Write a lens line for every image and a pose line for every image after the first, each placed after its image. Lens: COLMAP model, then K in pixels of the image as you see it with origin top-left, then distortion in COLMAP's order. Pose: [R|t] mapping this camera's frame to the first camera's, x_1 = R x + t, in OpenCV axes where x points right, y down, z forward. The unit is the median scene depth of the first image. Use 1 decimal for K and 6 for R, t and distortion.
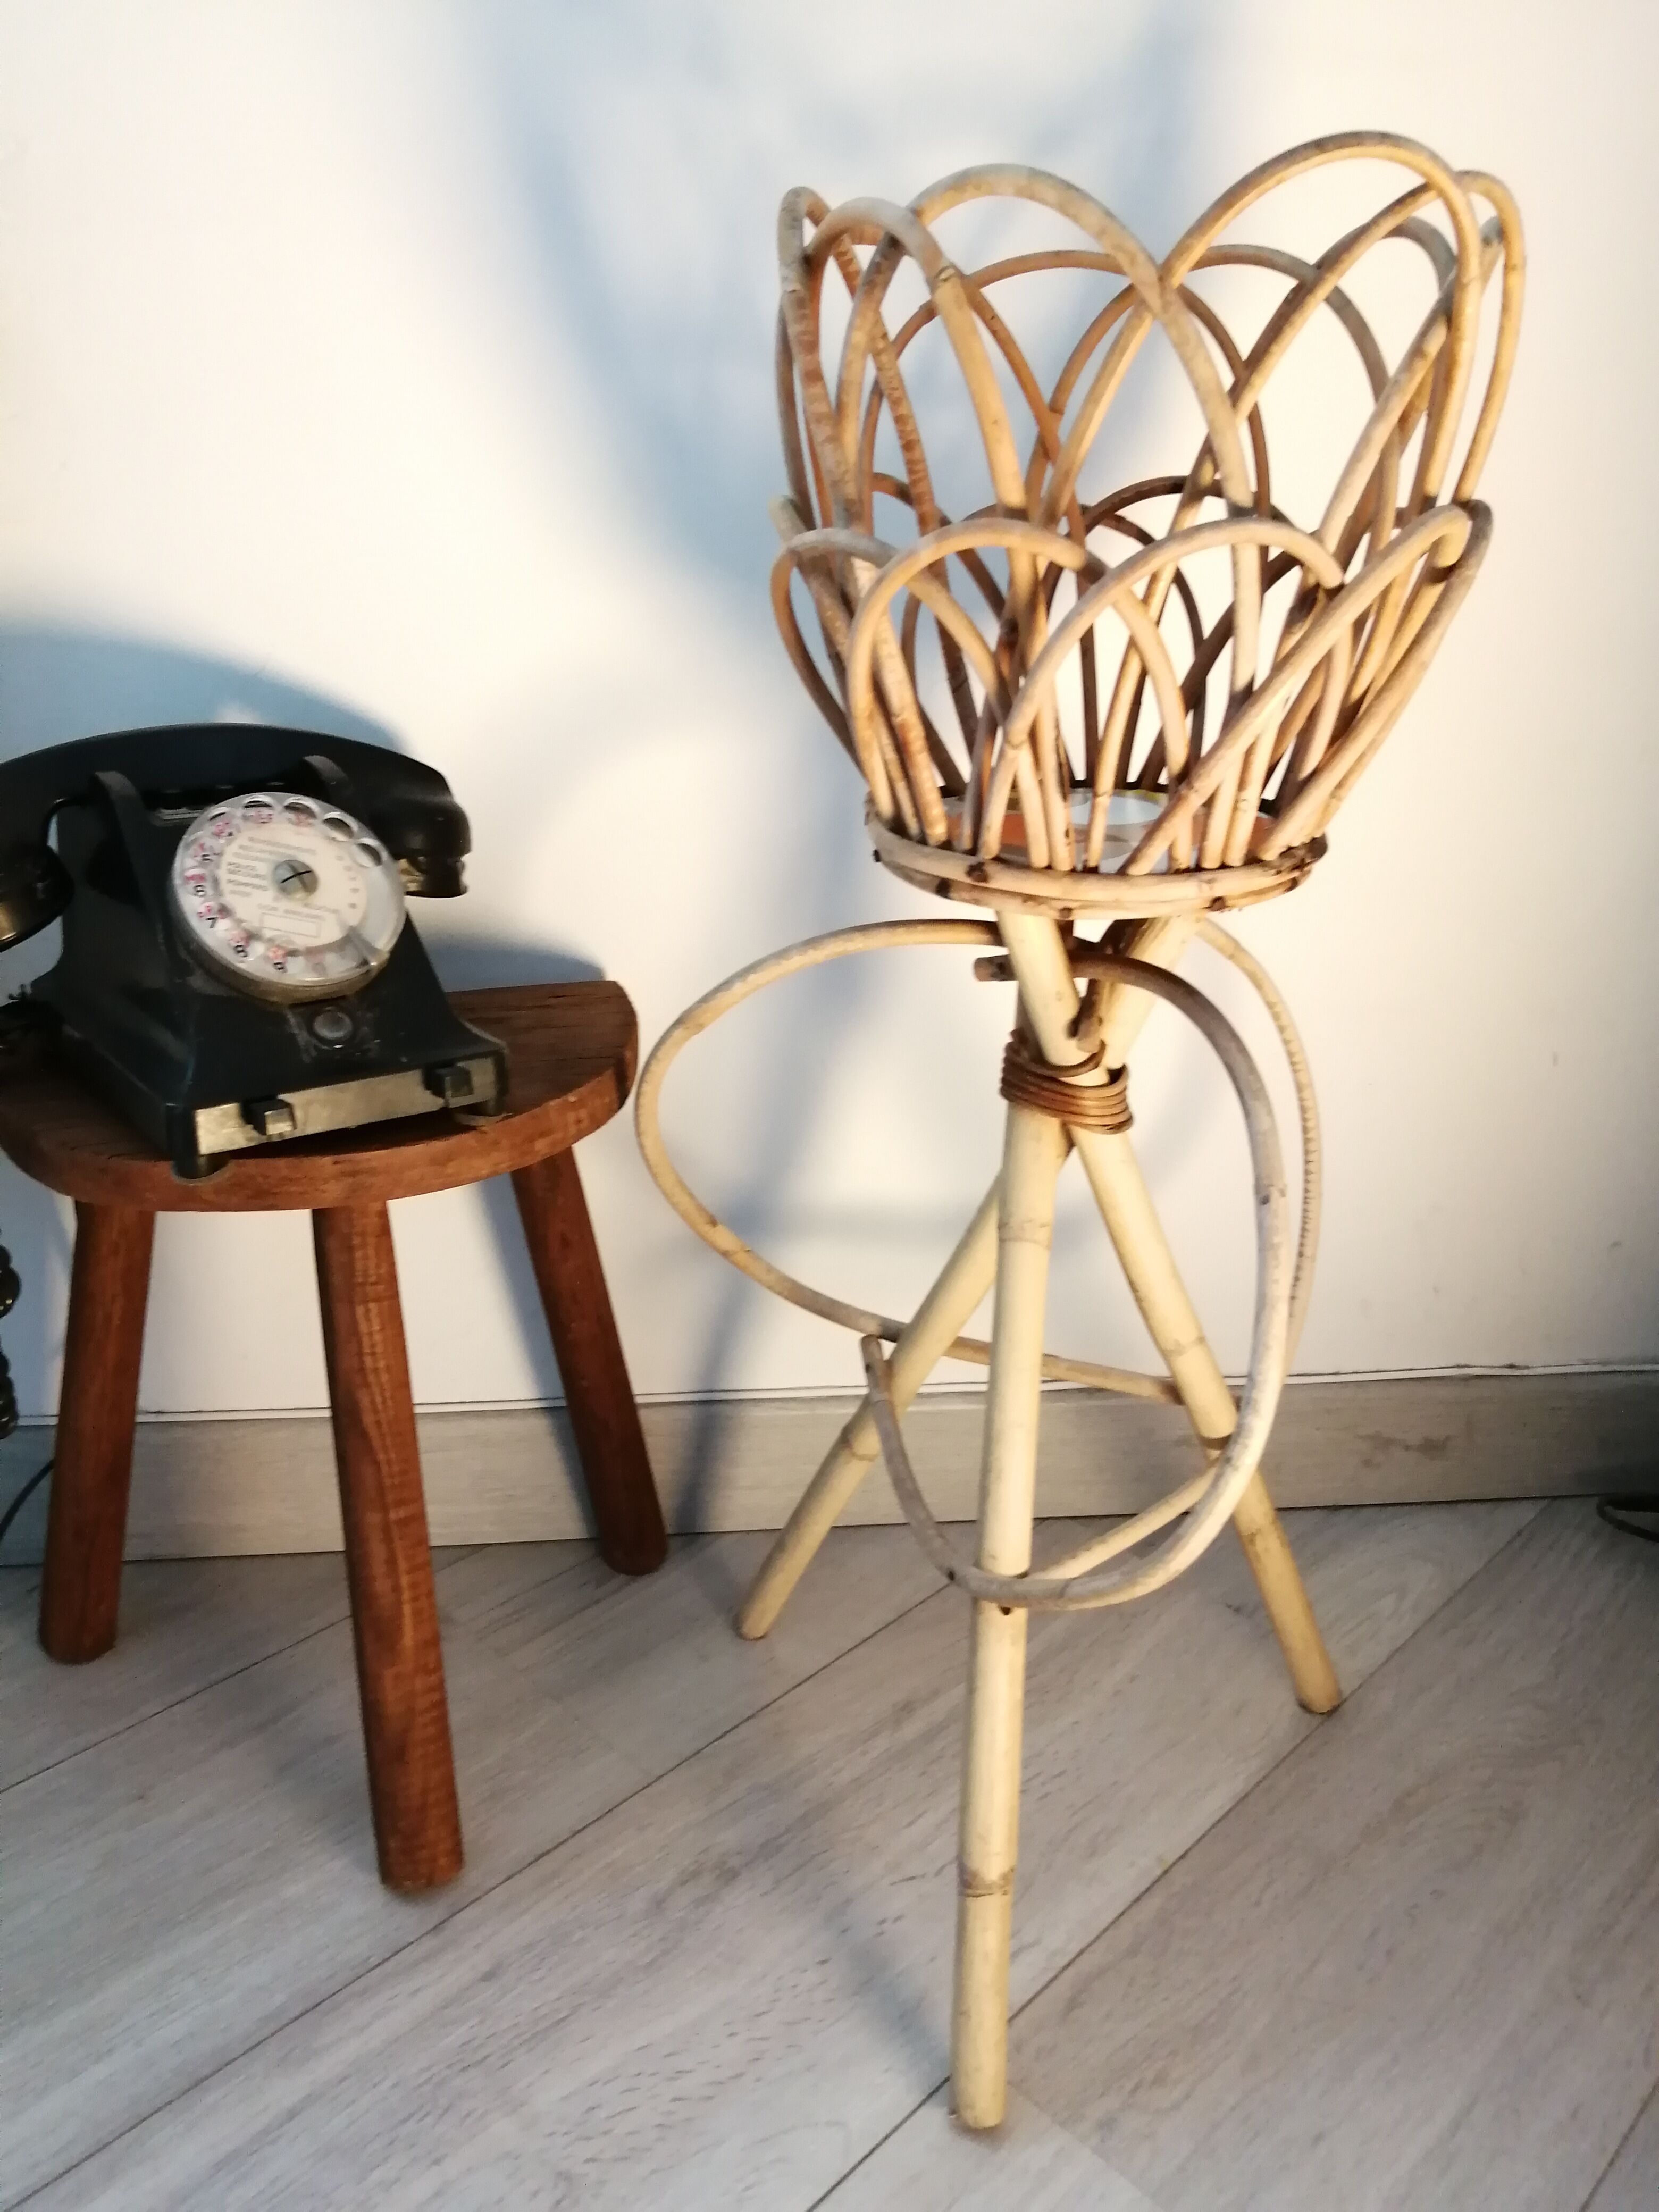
lens RADIAL K [[1791.2, 0, 839.5], [0, 1791.2, 1098.8], [0, 0, 1]] dist [0.015165, -0.047818]
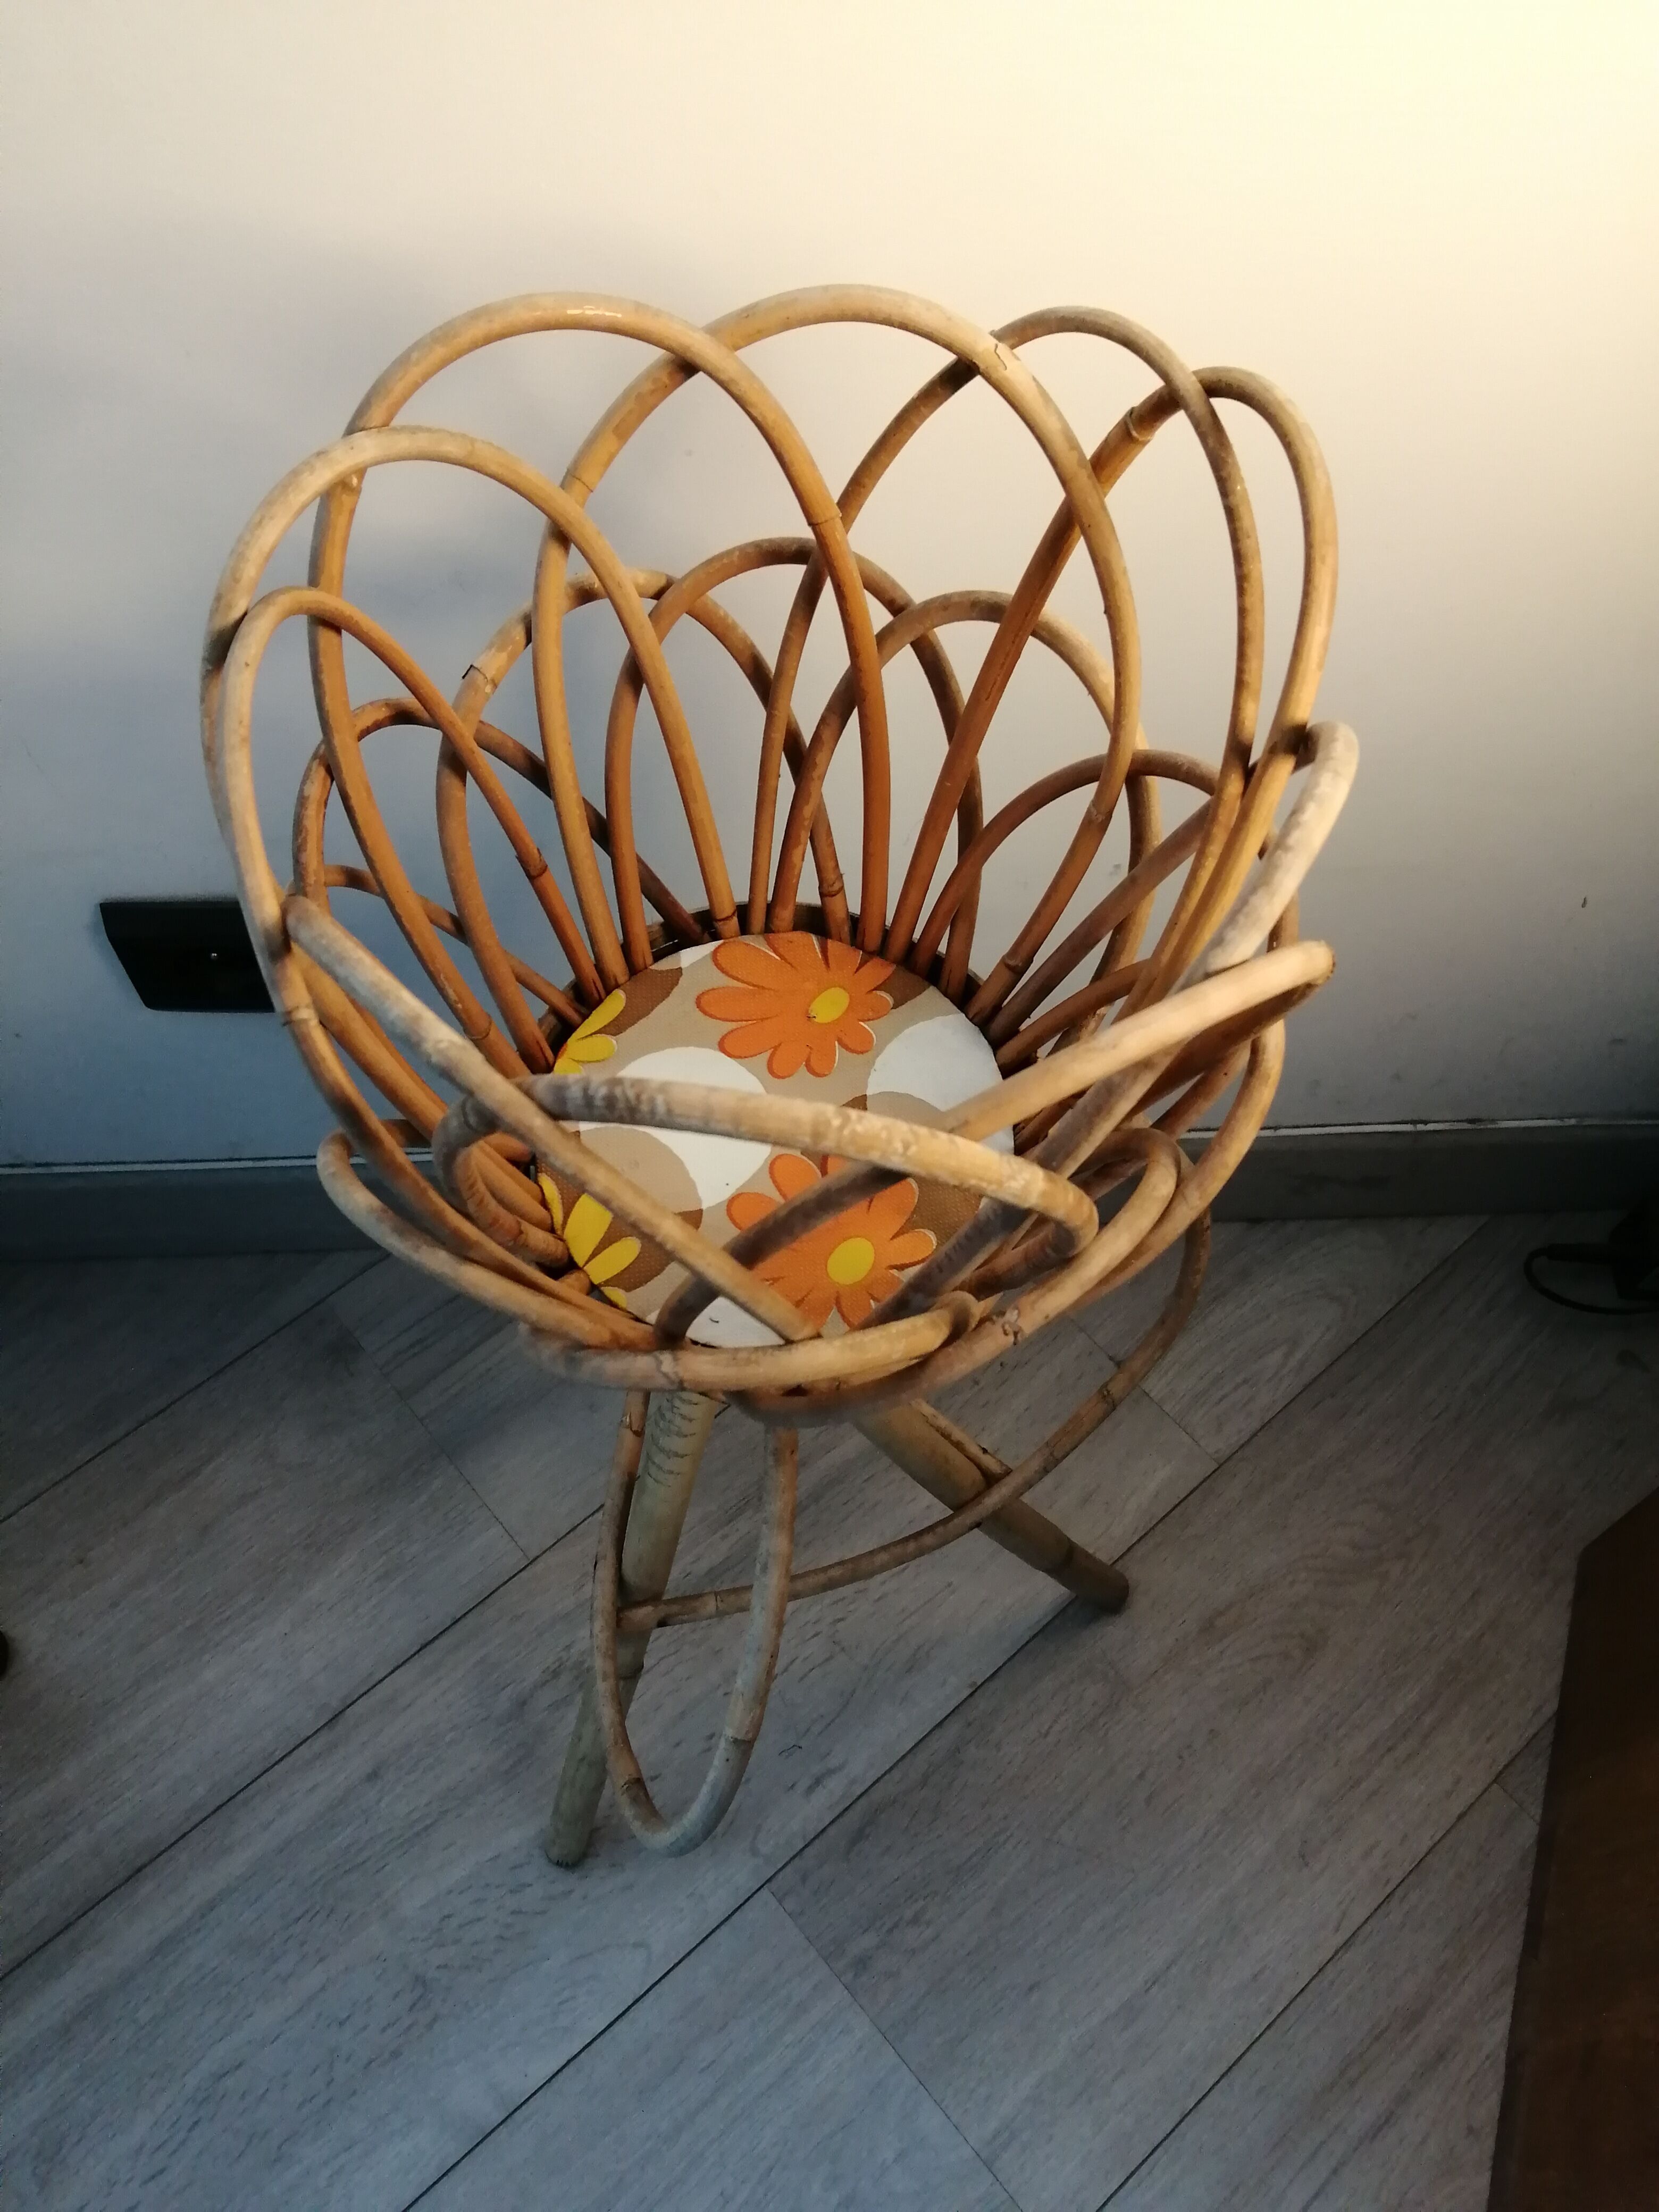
lens RADIAL K [[1791.2, 0, 834.7], [0, 1791.2, 1097.7], [0, 0, 1]] dist [0.015165, -0.047818]
pose [[0.994469, 0.070550, -0.077804, 0.163387], [-0.011112, 0.807312, 0.590020, -0.555293], [0.104438, -0.585892, 0.803631, 0.317171]]
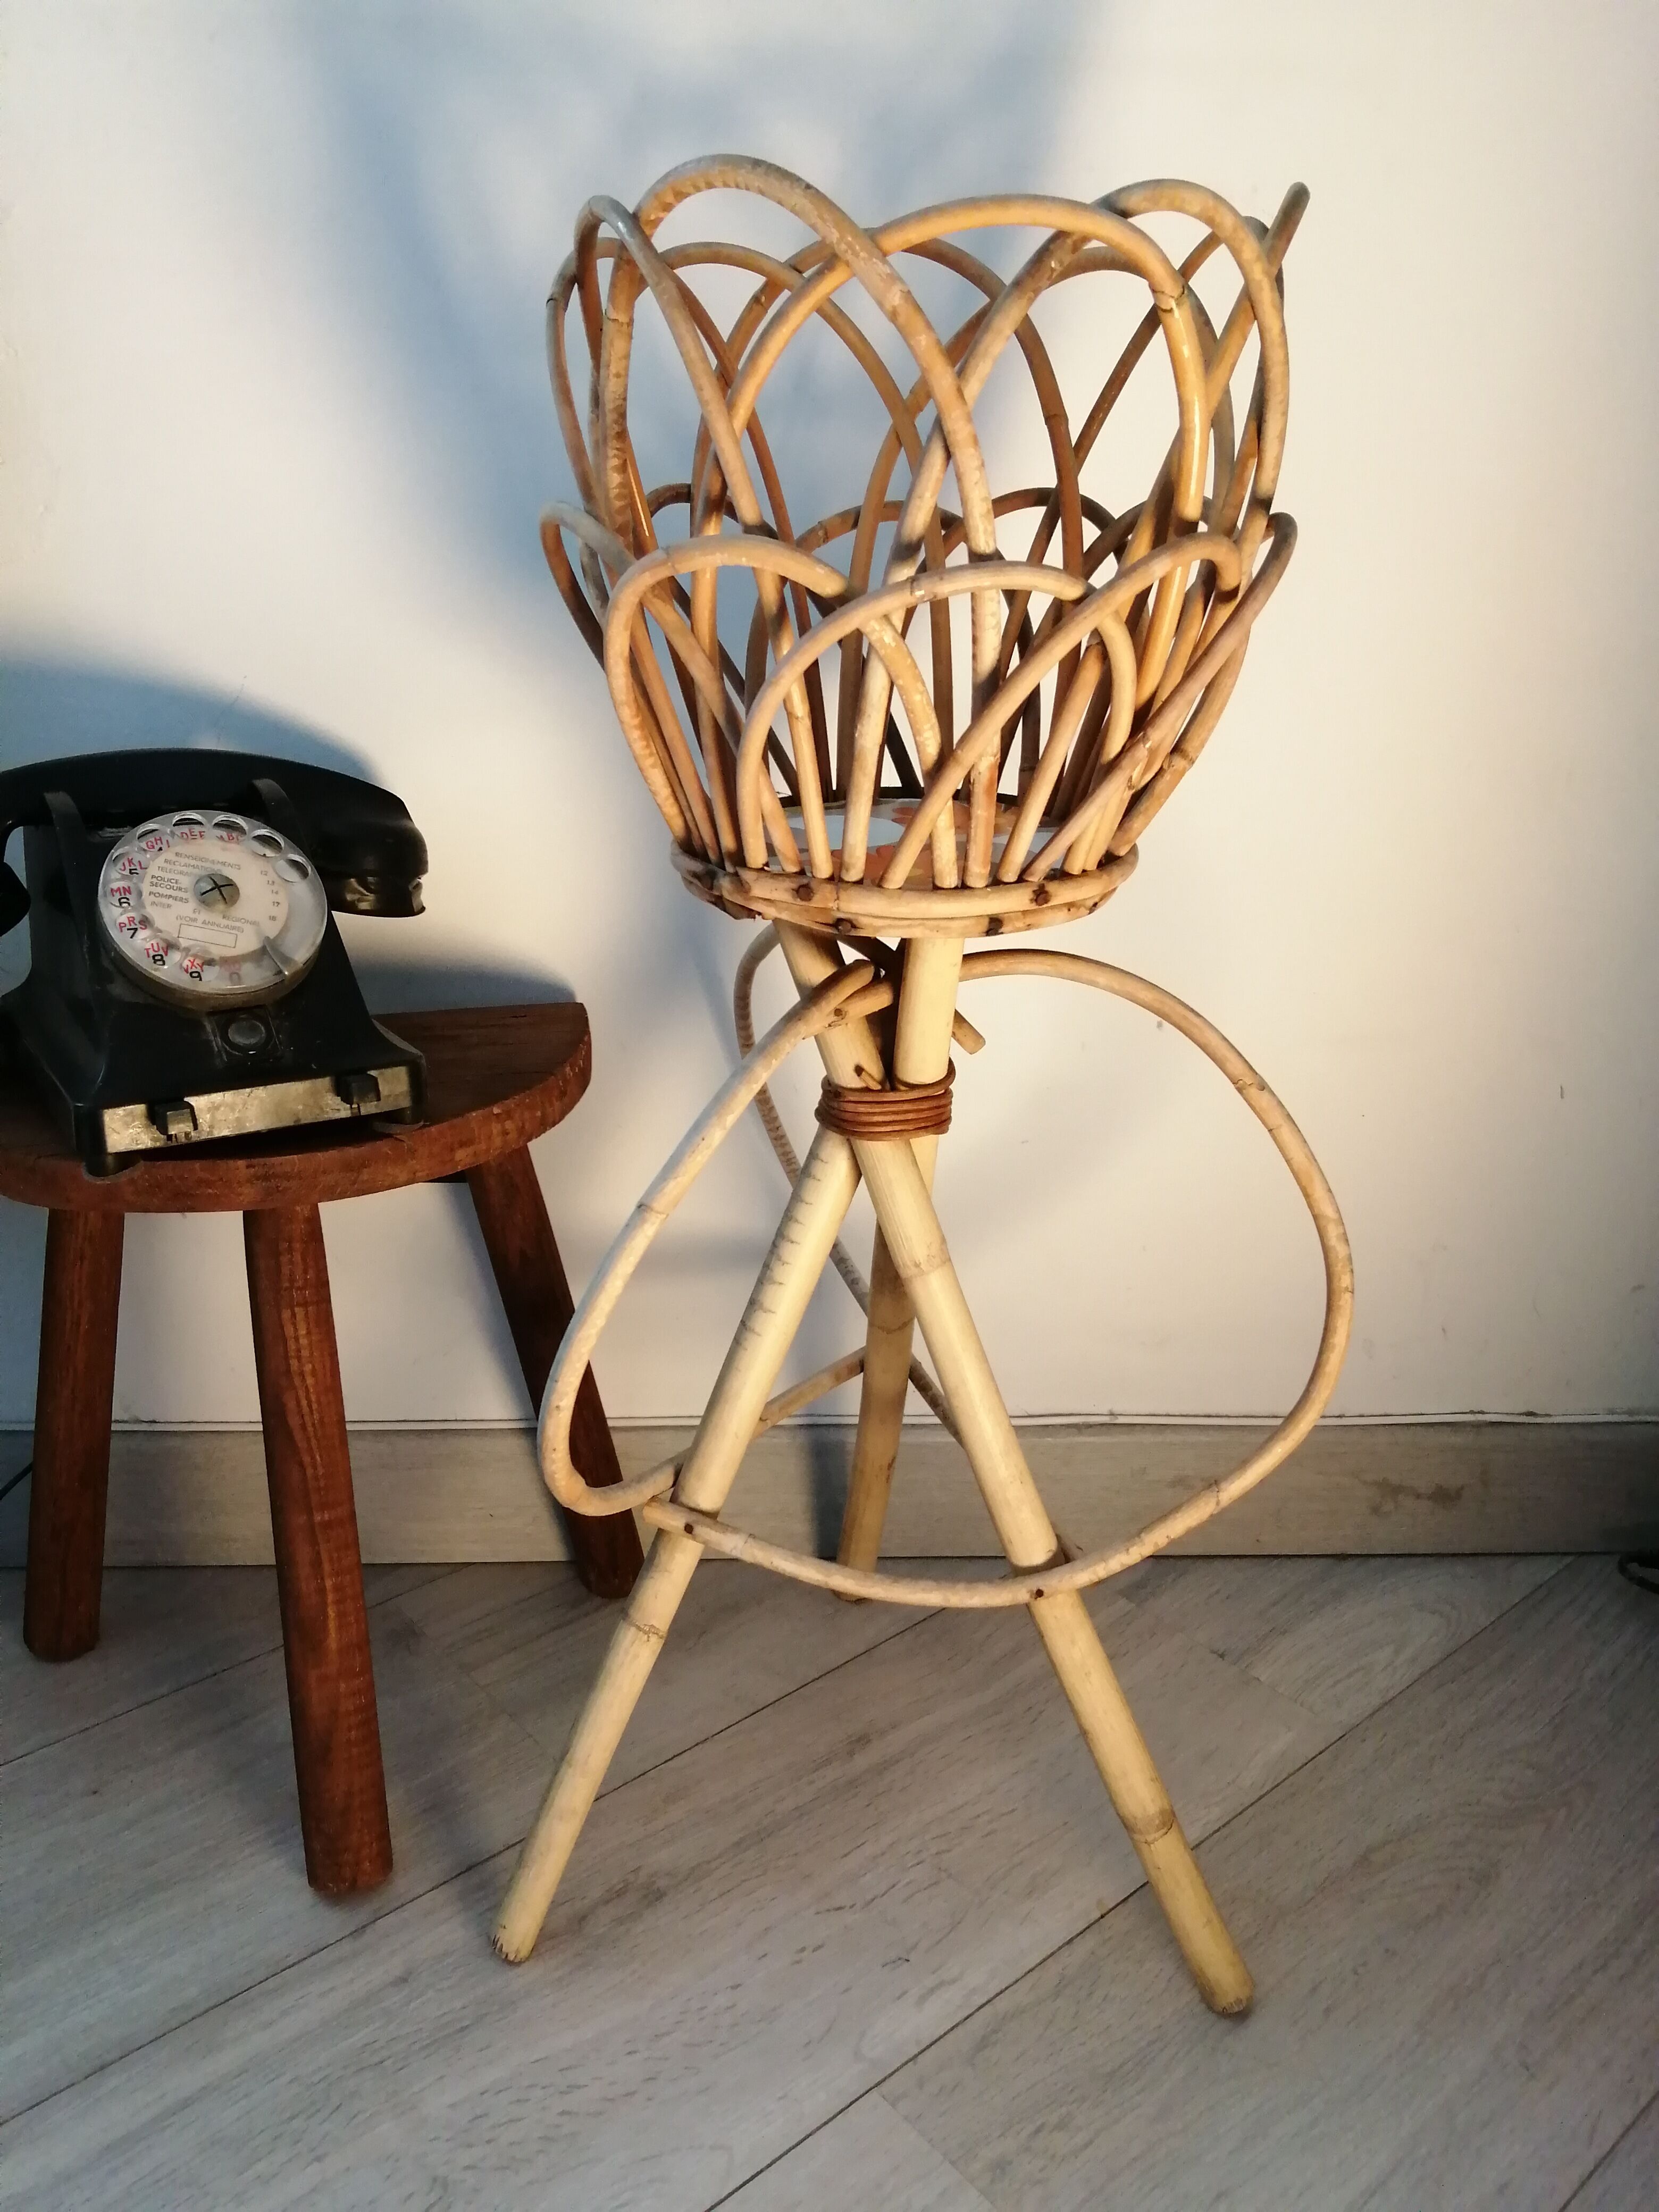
lens RADIAL K [[1791.2, 0, 838.6], [0, 1791.2, 1098.9], [0, 0, 1]] dist [0.015165, -0.047818]
pose [[0.995420, 0.006495, -0.095377, 0.134057], [-0.010097, 0.999252, -0.037324, 0.028115], [0.095064, 0.038116, 0.994741, 0.004478]]
